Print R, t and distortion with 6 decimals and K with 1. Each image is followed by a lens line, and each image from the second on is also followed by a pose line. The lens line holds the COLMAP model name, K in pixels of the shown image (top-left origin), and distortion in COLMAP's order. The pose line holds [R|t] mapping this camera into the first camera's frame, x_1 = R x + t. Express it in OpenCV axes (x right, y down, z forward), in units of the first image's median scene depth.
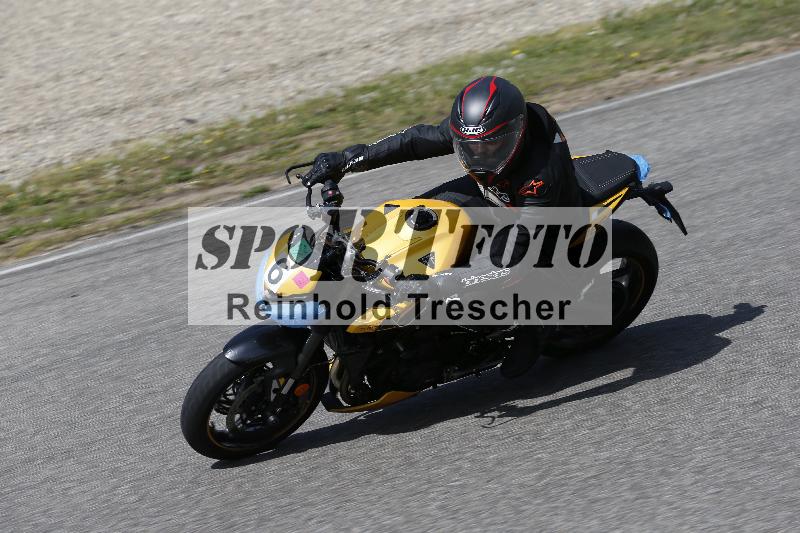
lens RADIAL K [[4832.4, 0, 401.9], [0, 4832.4, 268.5], [0, 0, 1]] dist [1.058425, 0.000000]
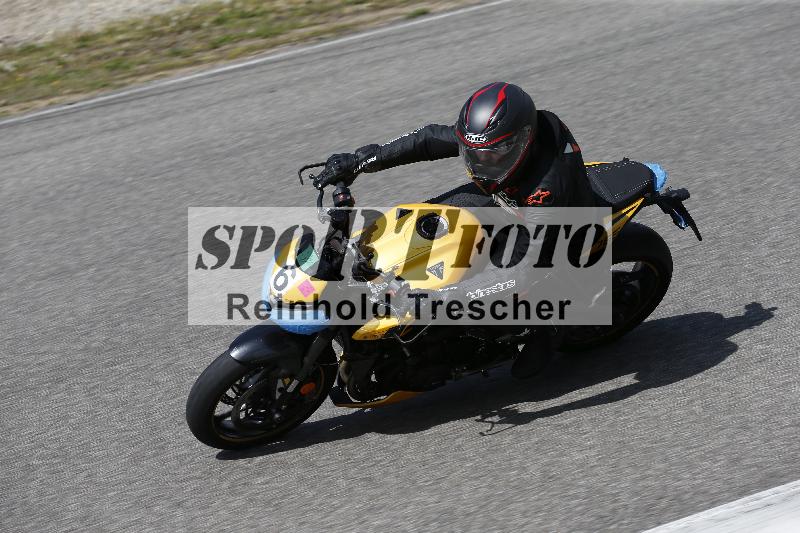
lens RADIAL K [[3906.1, 0, 402.4], [0, 3906.1, 263.8], [0, 0, 1]] dist [0.214795, 0.000000]
pose [[0.999087, 0.026616, -0.033422, 0.025151], [-0.024951, 0.998474, 0.049274, -0.040921], [0.034683, -0.048395, 0.998226, 0.195167]]
